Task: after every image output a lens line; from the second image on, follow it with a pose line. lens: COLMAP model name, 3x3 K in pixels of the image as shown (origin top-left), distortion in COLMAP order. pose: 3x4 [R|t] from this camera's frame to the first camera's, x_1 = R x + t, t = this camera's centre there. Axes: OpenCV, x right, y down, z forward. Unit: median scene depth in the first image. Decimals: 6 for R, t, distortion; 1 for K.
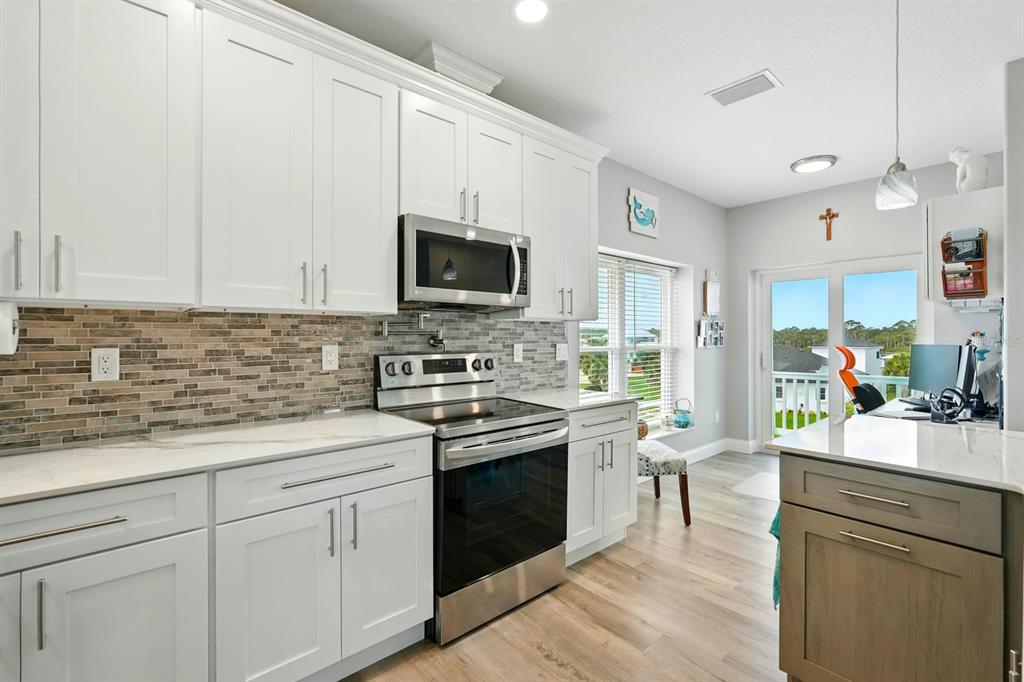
lens RADIAL K [[459.0, 0, 515.2], [0, 459.0, 339.7], [0, 0, 1]] dist [-0.005057, 0.000254]
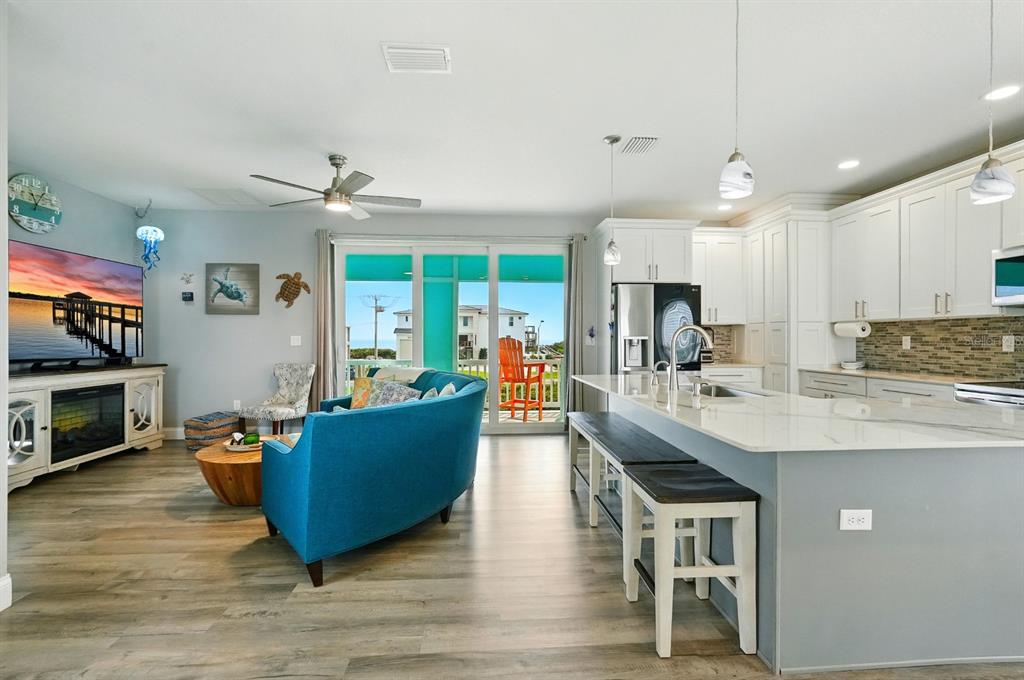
lens RADIAL K [[459.0, 0, 515.2], [0, 459.0, 338.7], [0, 0, 1]] dist [-0.005057, 0.000254]
pose [[-0.599984, -0.002882, -0.800007, 1.944104], [-0.010764, 0.999932, 0.004471, 0.035200], [0.799940, 0.011293, -0.599974, 0.622038]]
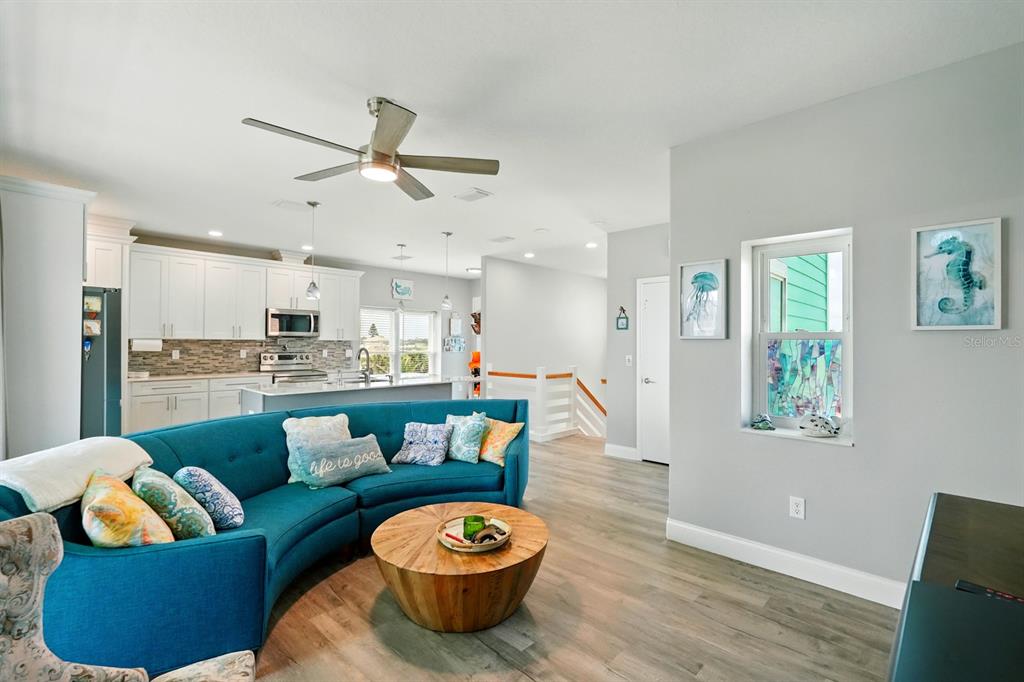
lens RADIAL K [[459.0, 0, 515.2], [0, 459.0, 339.7], [0, 0, 1]] dist [-0.005057, 0.000254]
pose [[0.995197, 0.005069, 0.097765, 1.149933], [-0.003577, 0.999875, -0.015430, -0.014356], [-0.097831, 0.015006, 0.995090, -2.311560]]
